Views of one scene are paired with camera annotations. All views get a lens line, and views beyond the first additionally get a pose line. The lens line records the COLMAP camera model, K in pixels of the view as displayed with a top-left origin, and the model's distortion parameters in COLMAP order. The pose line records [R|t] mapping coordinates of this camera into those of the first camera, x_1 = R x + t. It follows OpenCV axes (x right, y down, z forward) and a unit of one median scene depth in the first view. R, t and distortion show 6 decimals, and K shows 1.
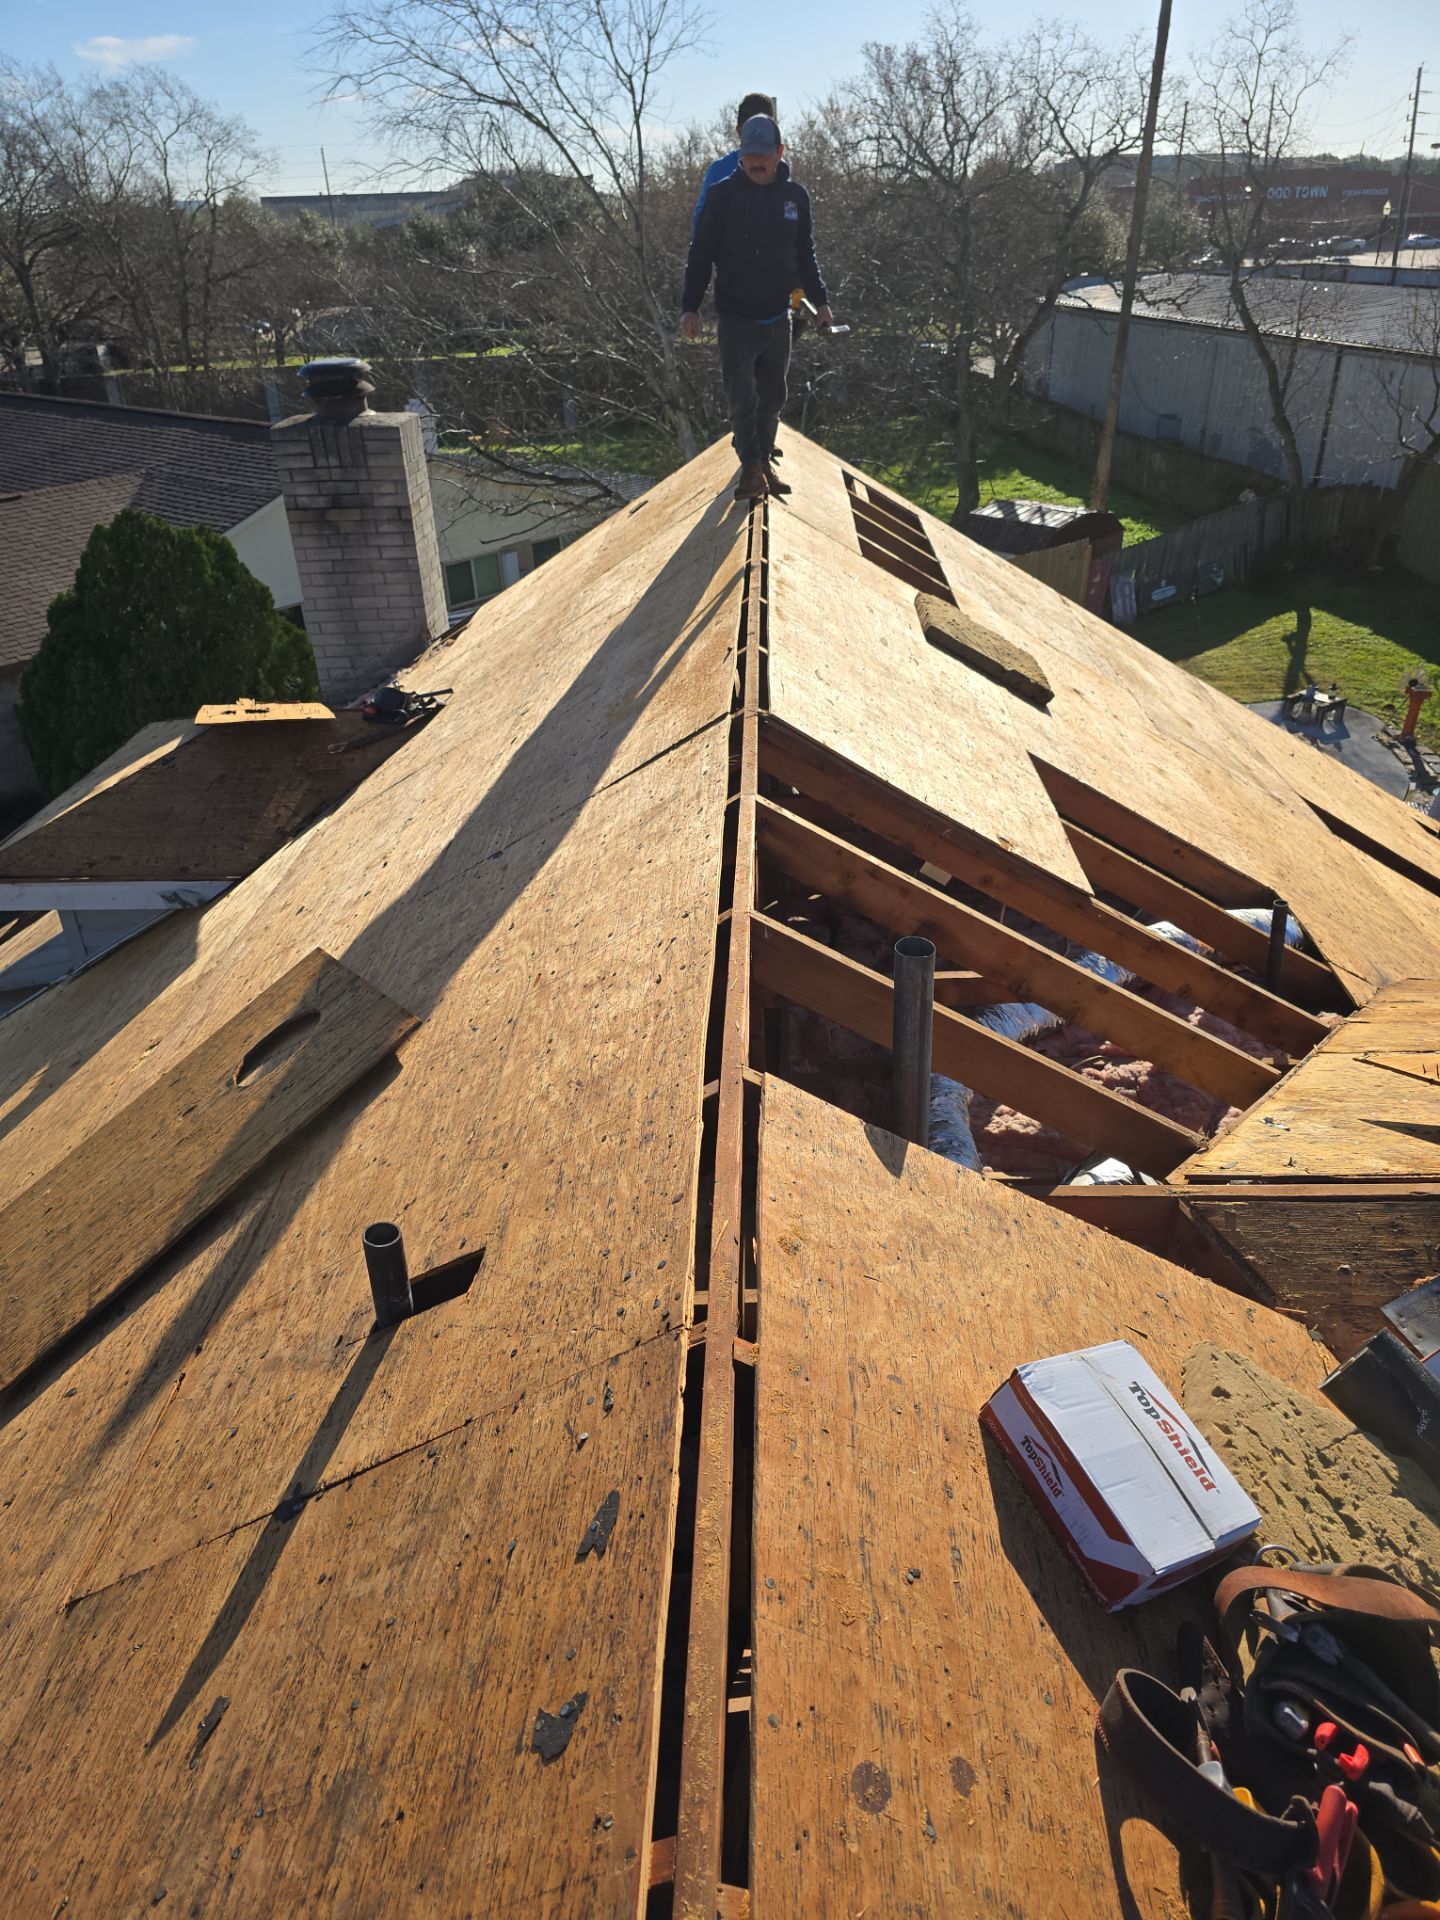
lens RADIAL K [[1304.3, 0, 724.4], [0, 1304.3, 965.7], [0, 0, 1]] dist [0.069501, -0.053579]
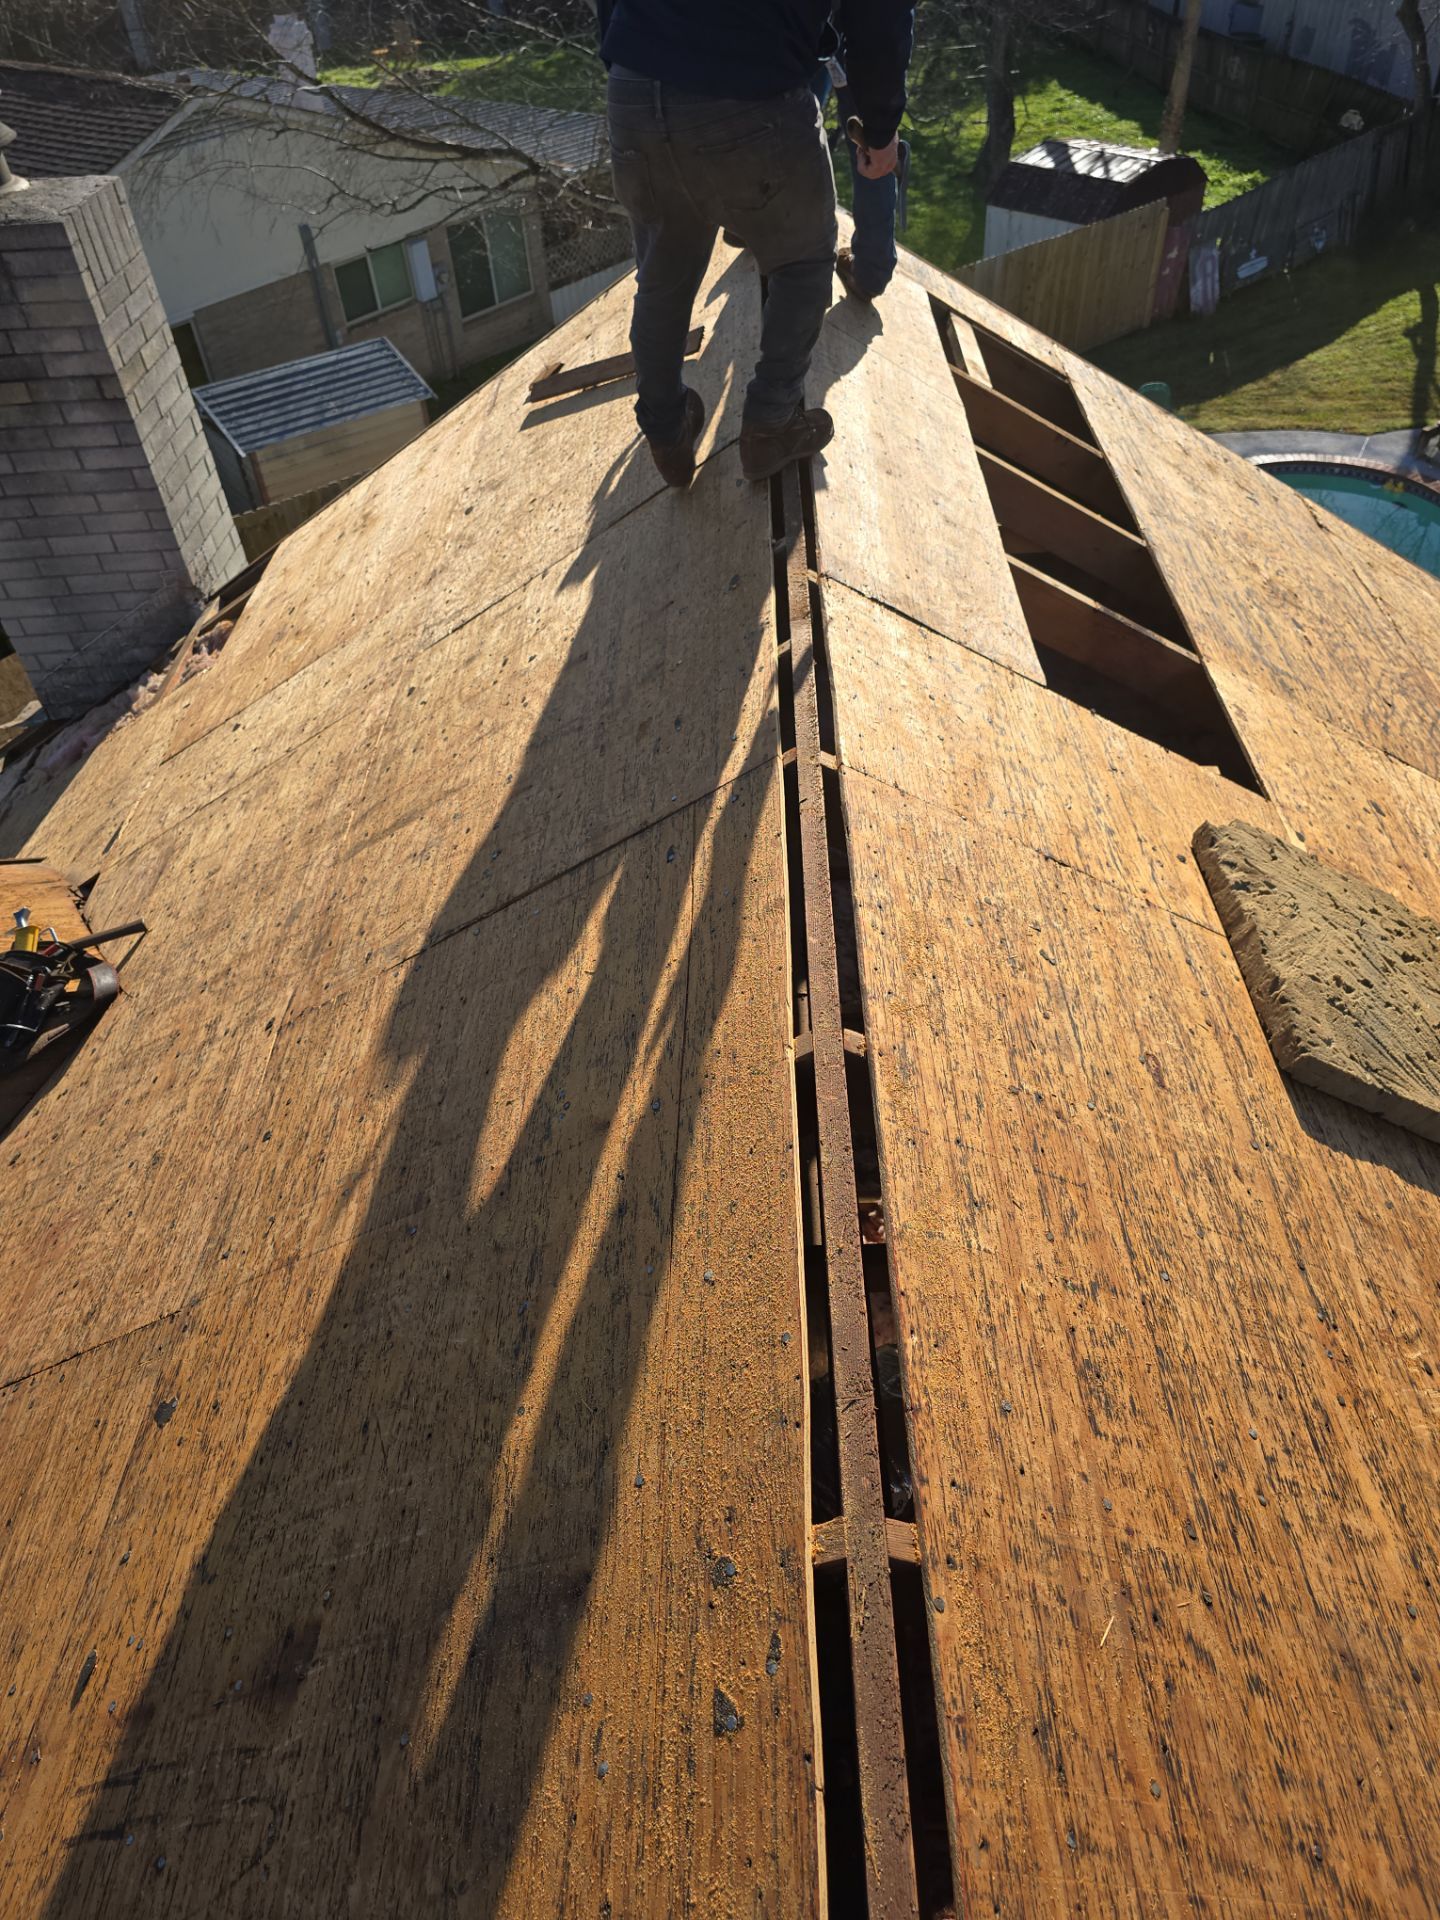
lens RADIAL K [[1286.6, 0, 724.6], [0, 1286.6, 959.7], [0, 0, 1]] dist [0.026063, -0.025750]
pose [[0.999339, -0.036278, 0.002497, -0.000083], [0.034529, 0.968215, 0.247726, -0.088325], [-0.011405, -0.247476, 0.968827, 0.157180]]
